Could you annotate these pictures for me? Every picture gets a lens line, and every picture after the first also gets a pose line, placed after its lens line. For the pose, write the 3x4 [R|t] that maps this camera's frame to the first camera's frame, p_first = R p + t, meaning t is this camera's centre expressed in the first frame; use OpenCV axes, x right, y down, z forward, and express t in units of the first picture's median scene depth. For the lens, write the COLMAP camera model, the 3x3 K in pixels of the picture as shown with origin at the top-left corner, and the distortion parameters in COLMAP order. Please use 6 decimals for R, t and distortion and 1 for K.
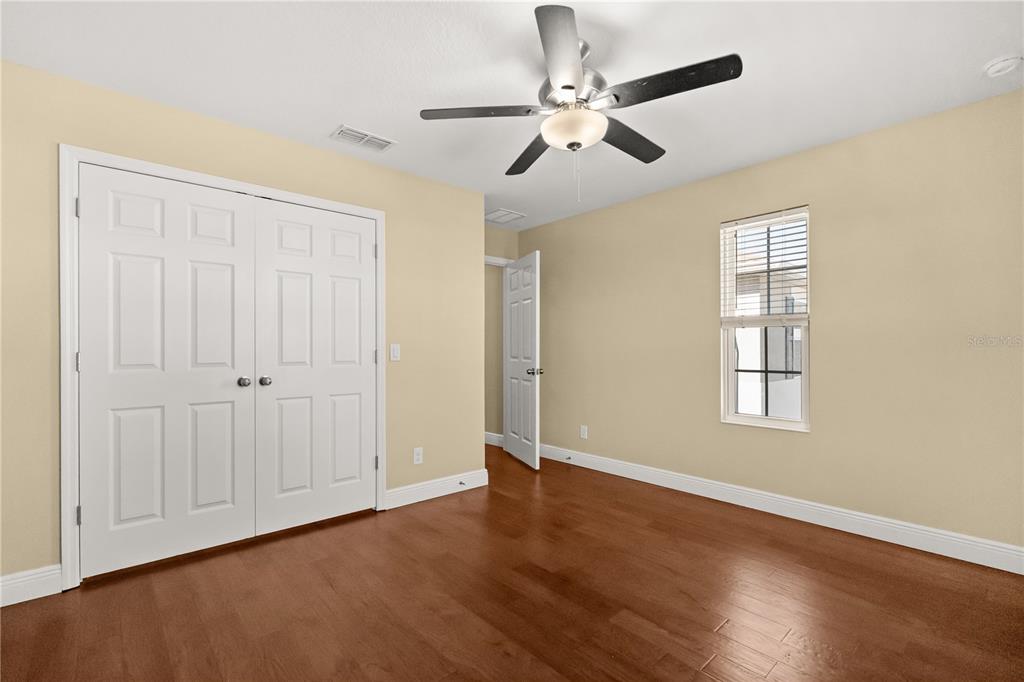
lens RADIAL K [[462.1, 0, 509.0], [0, 462.1, 346.8], [0, 0, 1]] dist [0.006247, 0.000177]
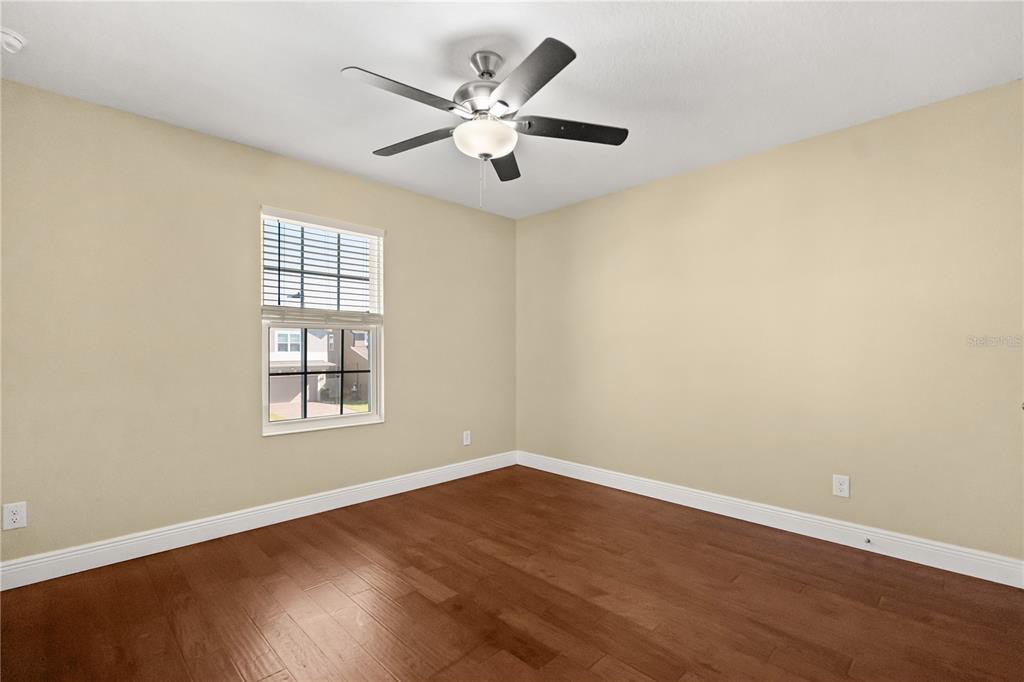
lens RADIAL K [[462.1, 0, 504.0], [0, 462.1, 342.5], [0, 0, 1]] dist [0.006247, 0.000177]
pose [[-0.999362, 0.005169, -0.035348, 0.162970], [0.006105, 0.999632, -0.026420, 0.017899], [0.035198, -0.026619, -0.999026, 2.470409]]
